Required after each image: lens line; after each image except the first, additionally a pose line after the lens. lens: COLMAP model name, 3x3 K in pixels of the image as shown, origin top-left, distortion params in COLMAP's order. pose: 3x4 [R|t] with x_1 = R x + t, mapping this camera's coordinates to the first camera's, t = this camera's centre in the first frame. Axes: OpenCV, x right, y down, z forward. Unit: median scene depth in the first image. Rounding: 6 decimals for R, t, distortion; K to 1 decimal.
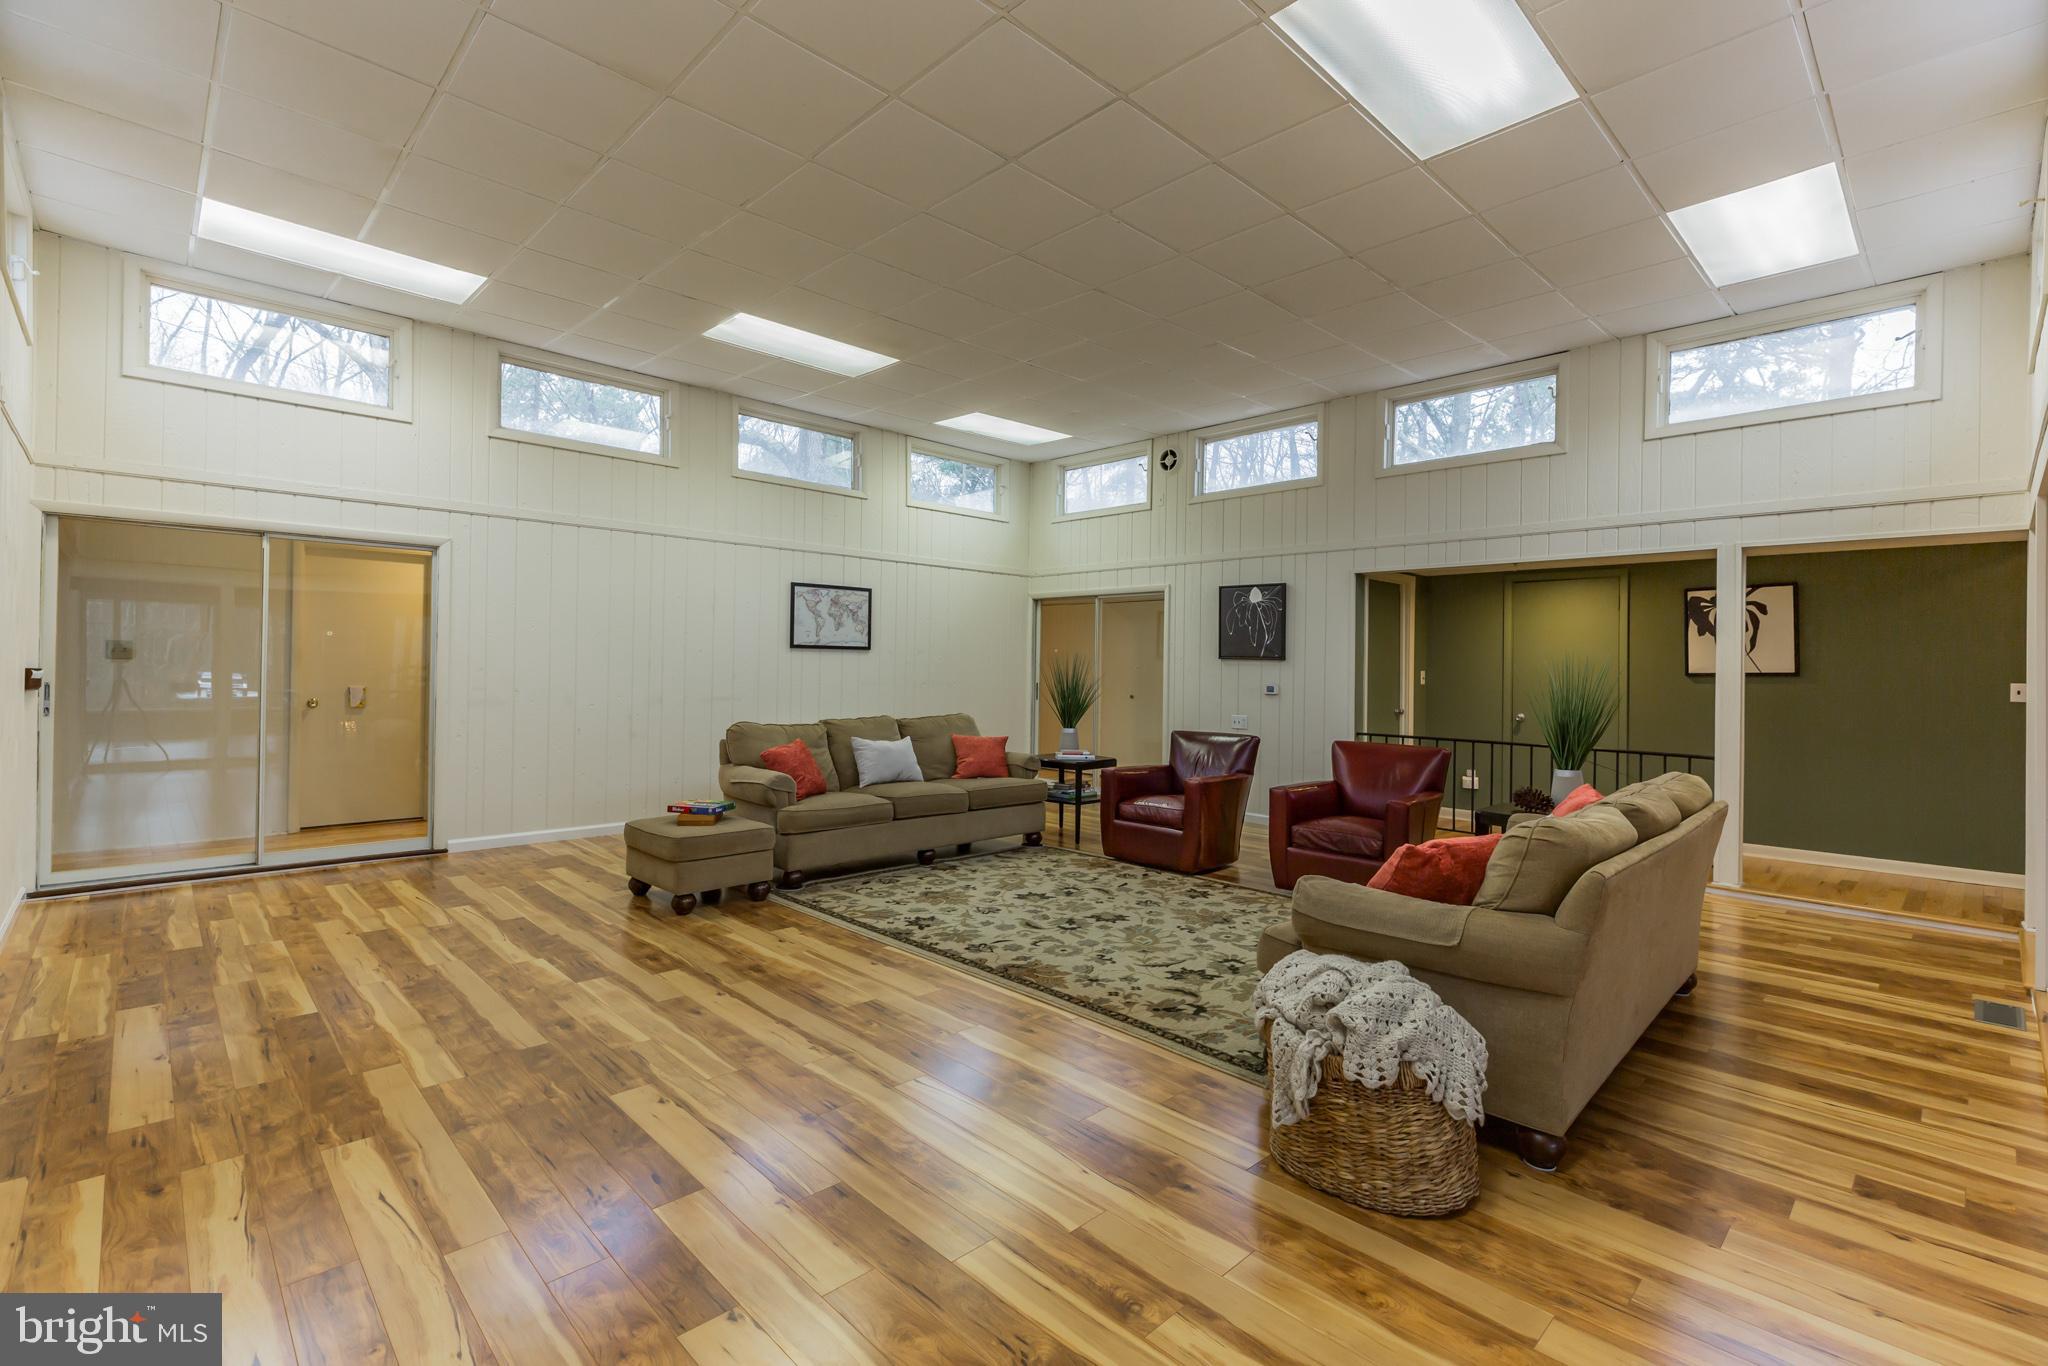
lens RADIAL K [[921.7, 0, 1031.1], [0, 921.7, 666.9], [0, 0, 1]] dist [0.002956, 0.001802]
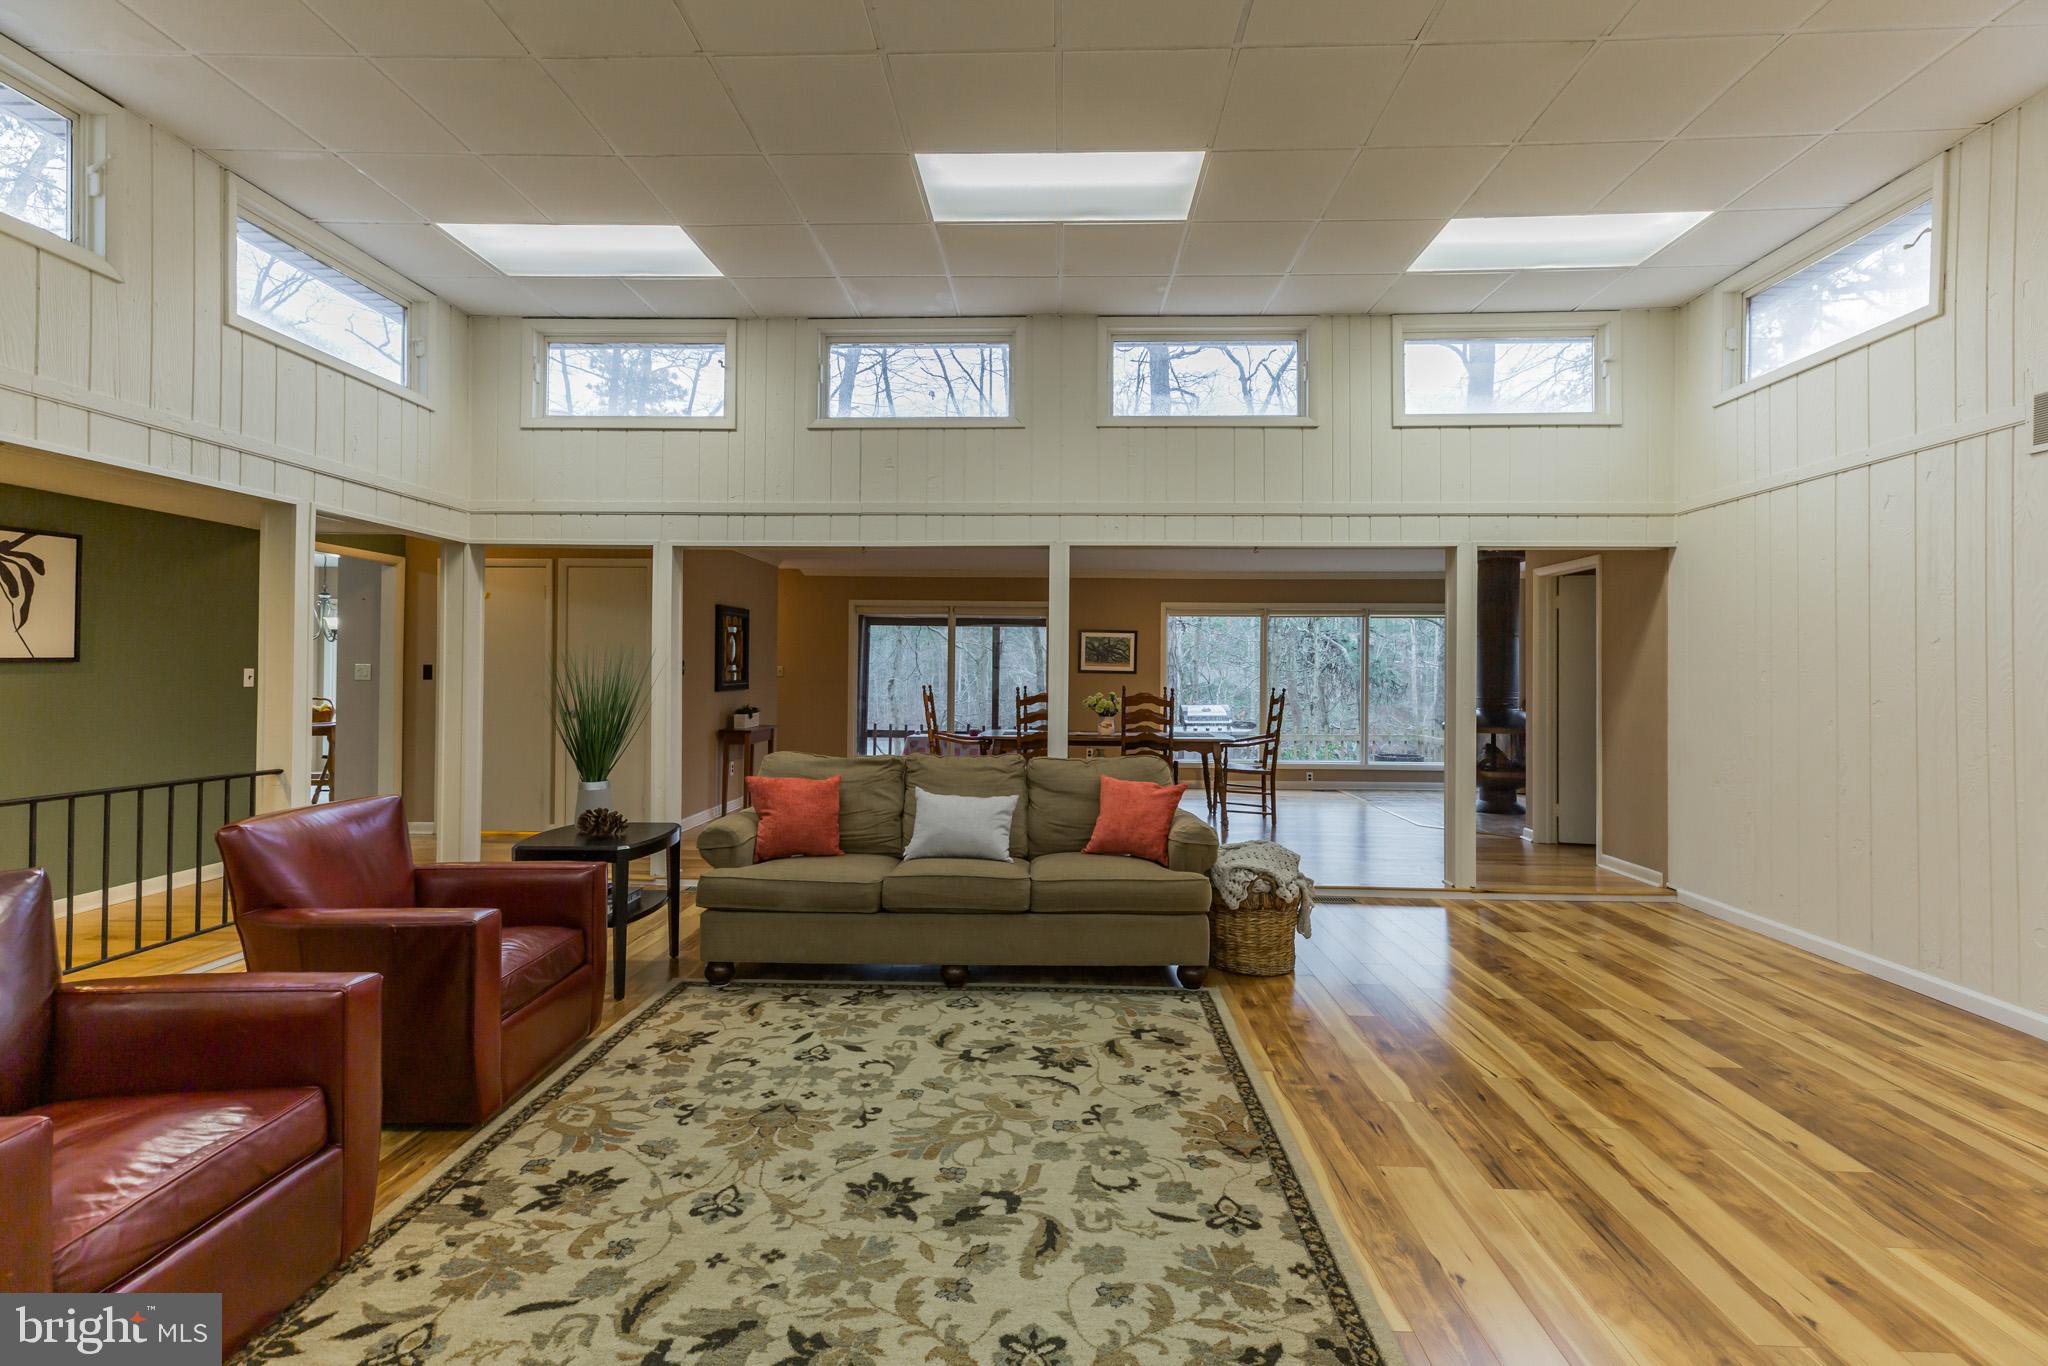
lens RADIAL K [[921.7, 0, 1012.9], [0, 921.7, 670.0], [0, 0, 1]] dist [0.002956, 0.001802]
pose [[-0.682020, -0.020201, 0.731055, -0.275732], [-0.022175, 0.999730, 0.006939, -0.006739], [-0.730997, -0.011479, -0.682284, 1.147085]]
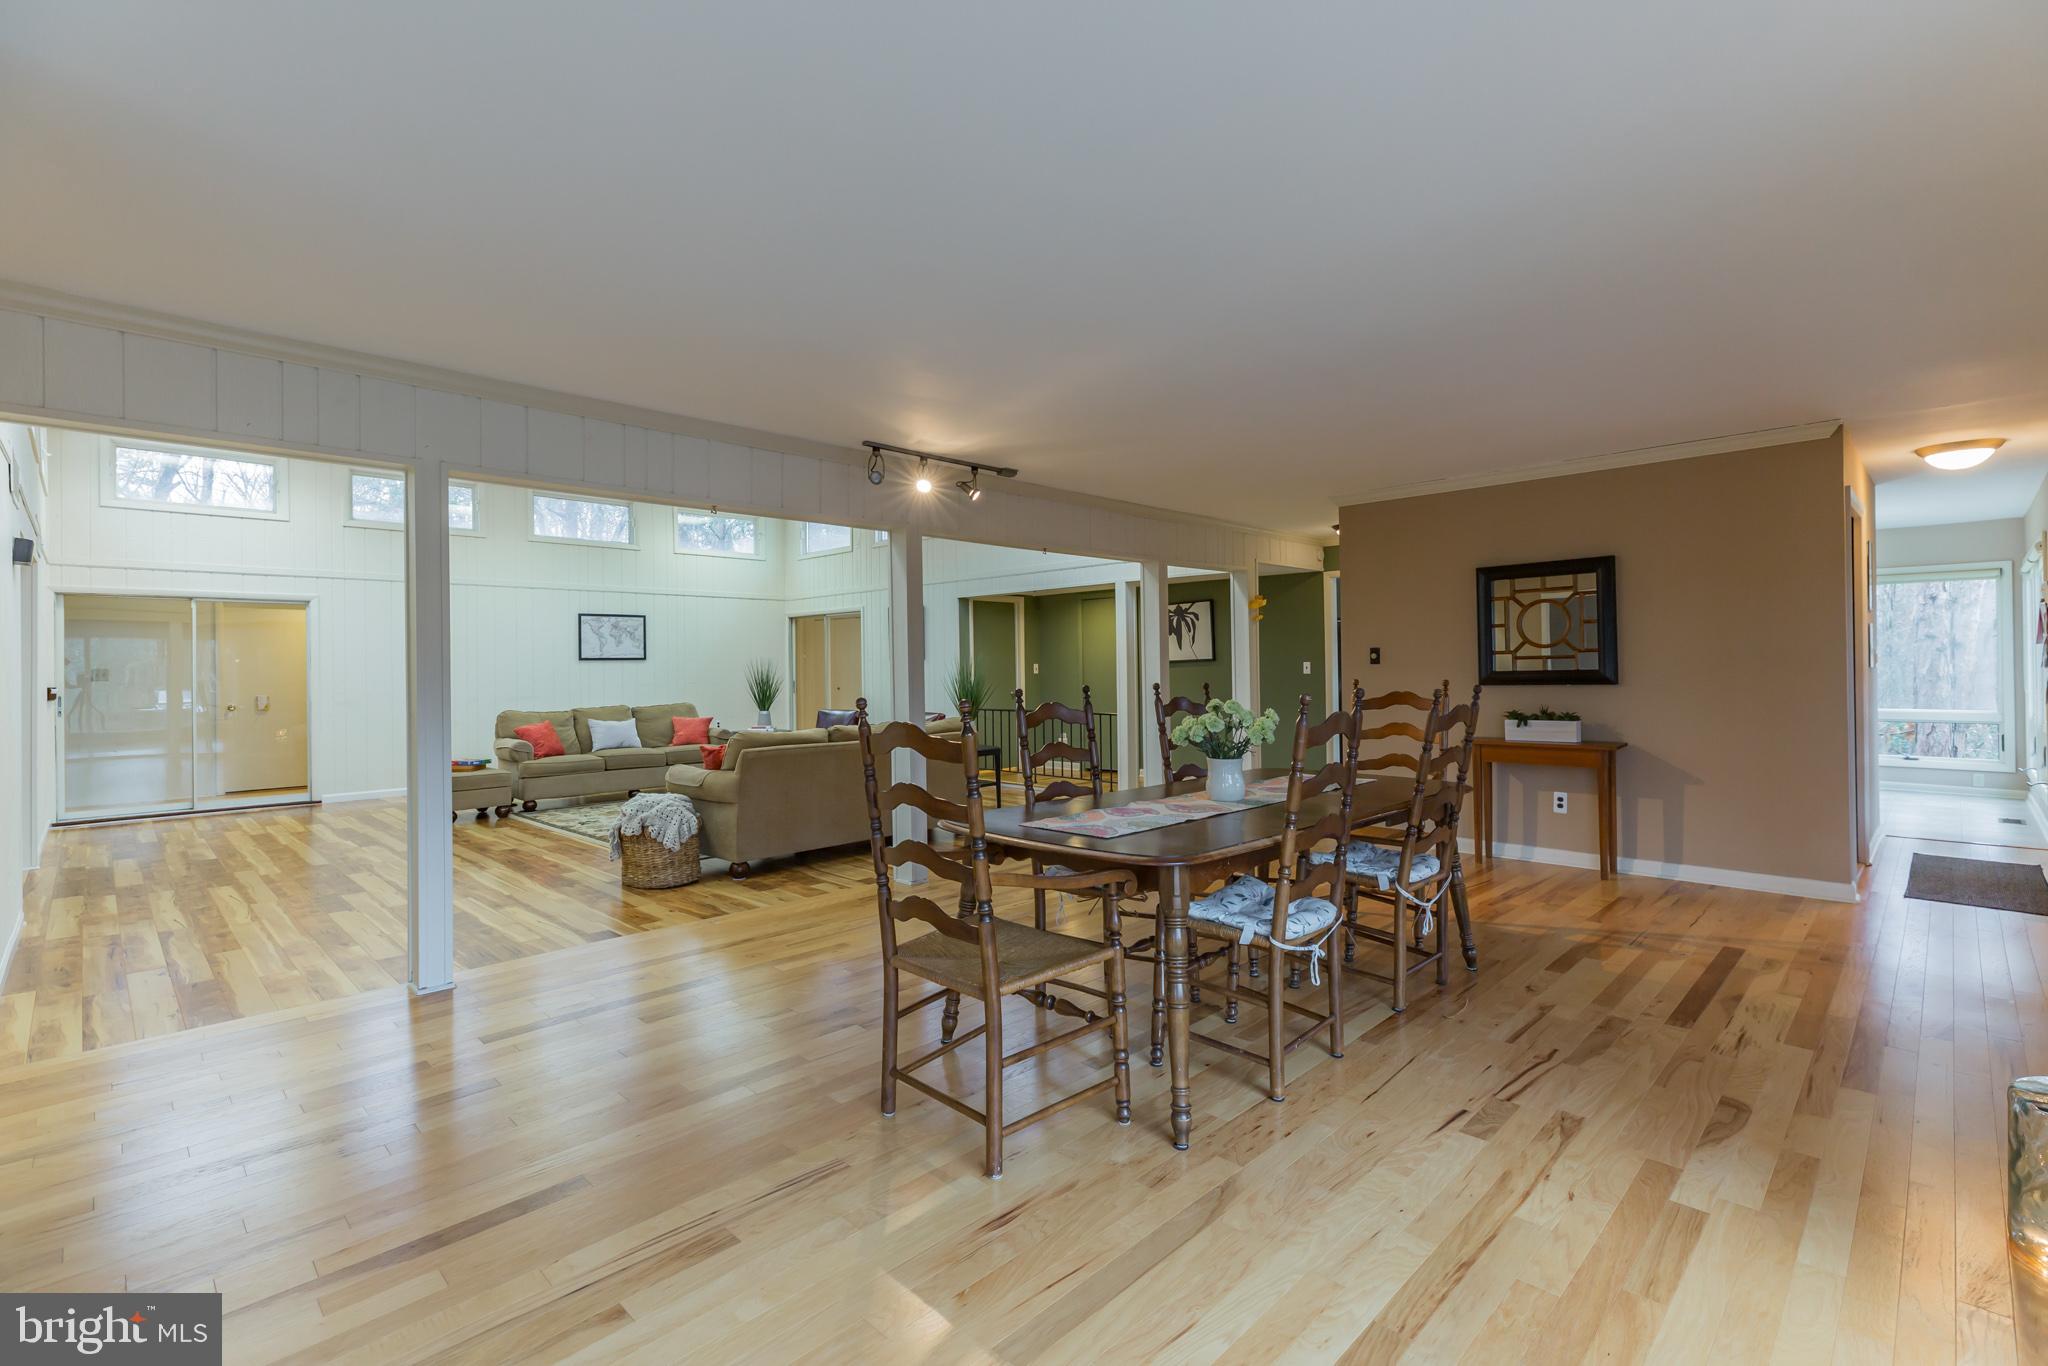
lens RADIAL K [[921.7, 0, 1009.5], [0, 921.7, 664.5], [0, 0, 1]] dist [0.002956, 0.001802]
pose [[0.999539, -0.028529, 0.010355, 0.566337], [0.028547, 0.999591, -0.001665, 0.010401], [-0.010303, 0.001960, 0.999945, -0.615994]]
